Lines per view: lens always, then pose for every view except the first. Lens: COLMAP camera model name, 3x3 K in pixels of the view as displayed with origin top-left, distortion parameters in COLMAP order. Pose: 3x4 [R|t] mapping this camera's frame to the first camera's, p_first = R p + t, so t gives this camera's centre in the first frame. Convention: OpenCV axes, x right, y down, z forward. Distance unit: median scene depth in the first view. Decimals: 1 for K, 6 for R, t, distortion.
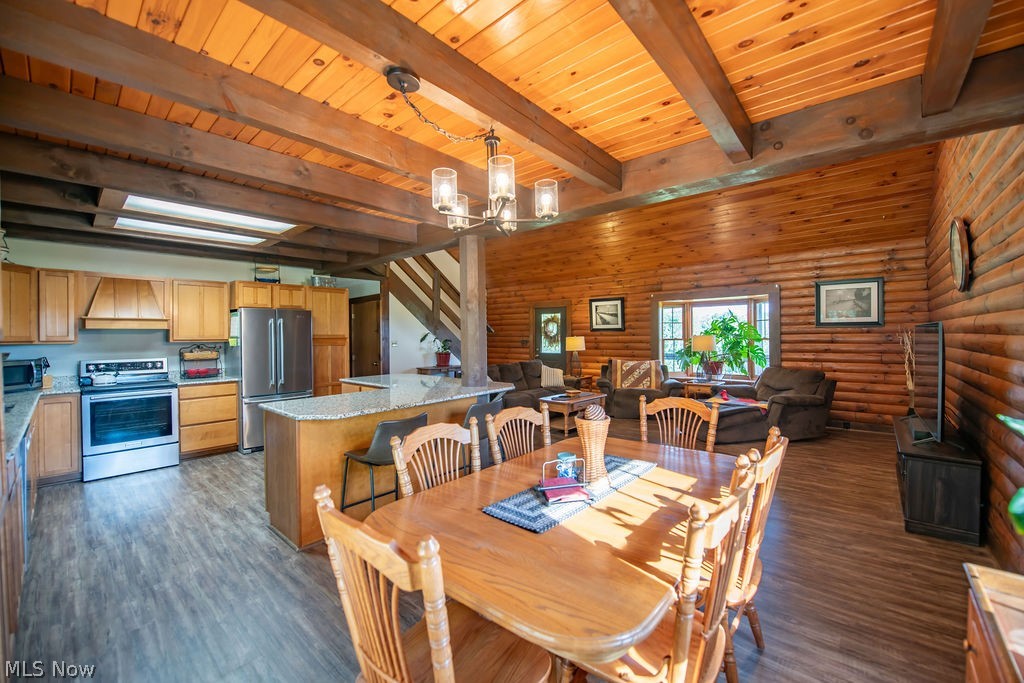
lens RADIAL K [[406.5, 0, 515.7], [0, 406.5, 336.8], [0, 0, 1]] dist [-0.015124, -0.002553]
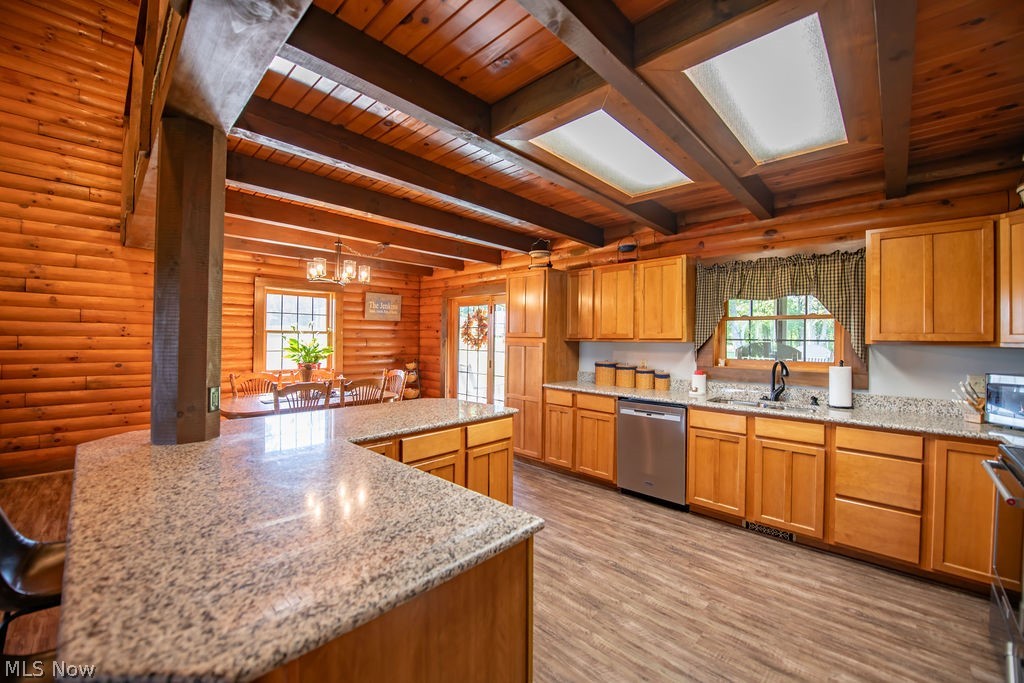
lens RADIAL K [[406.5, 0, 515.7], [0, 406.5, 336.8], [0, 0, 1]] dist [-0.015124, -0.002553]
pose [[-0.999019, 0.001015, 0.044264, -0.333133], [0.001031, 0.999999, 0.000336, 0.000946], [-0.044263, 0.000382, -0.999020, 0.954125]]
